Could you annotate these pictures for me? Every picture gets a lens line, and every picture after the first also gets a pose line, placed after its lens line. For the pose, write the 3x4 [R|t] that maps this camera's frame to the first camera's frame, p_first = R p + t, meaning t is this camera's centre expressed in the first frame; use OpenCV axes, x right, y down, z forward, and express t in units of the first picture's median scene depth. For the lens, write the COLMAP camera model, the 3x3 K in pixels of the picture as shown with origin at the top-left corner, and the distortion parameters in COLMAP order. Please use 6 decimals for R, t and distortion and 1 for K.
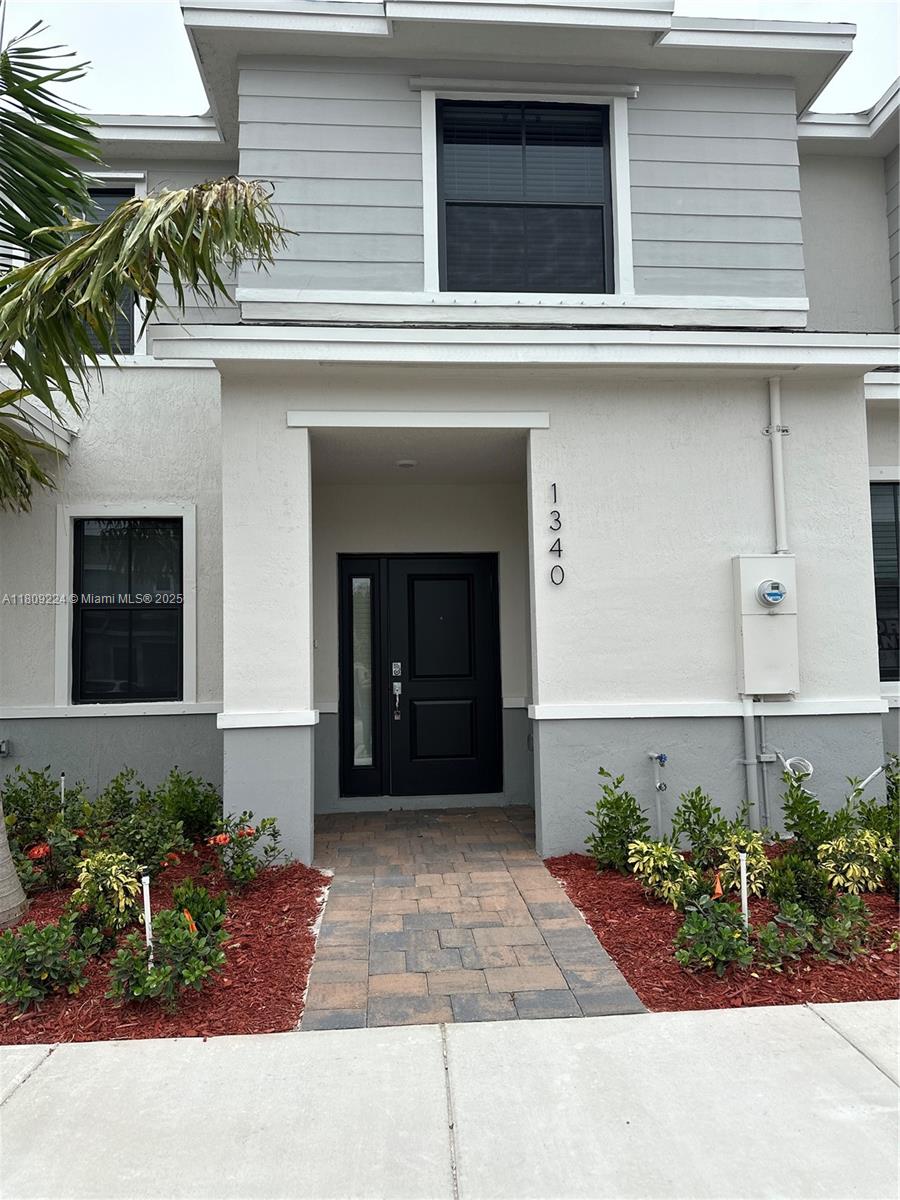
lens RADIAL K [[844.6, 0, 451.6], [0, 844.6, 608.4], [0, 0, 1]] dist [0.072197, -0.143706]
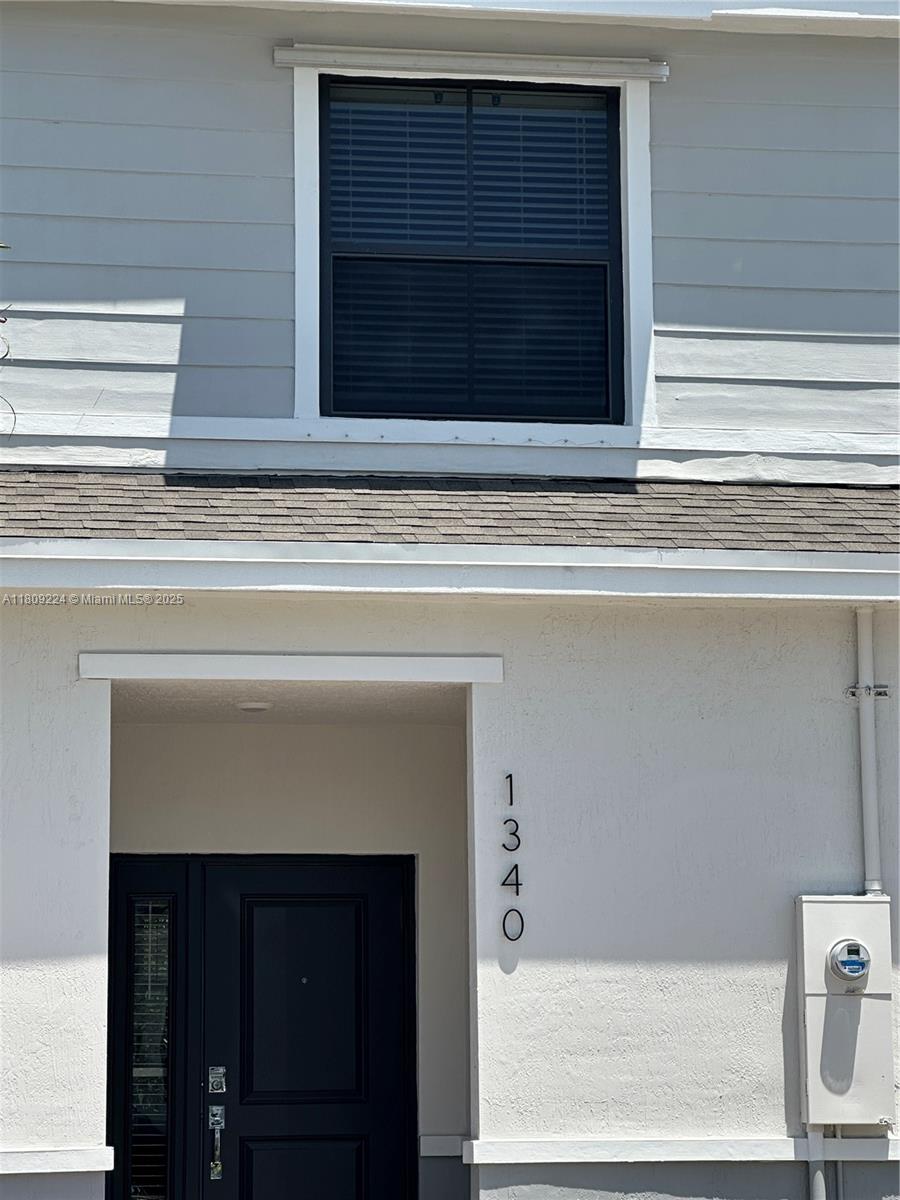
lens RADIAL K [[2916.2, 0, 450.0], [0, 2916.2, 600.0], [0, 0, 1]] dist [-0.036603, 3.485290]
pose [[0.997289, 0.020477, 0.070683, -0.065656], [-0.013584, 0.995226, -0.096648, -0.059966], [-0.072325, 0.095426, 0.992806, -0.982662]]
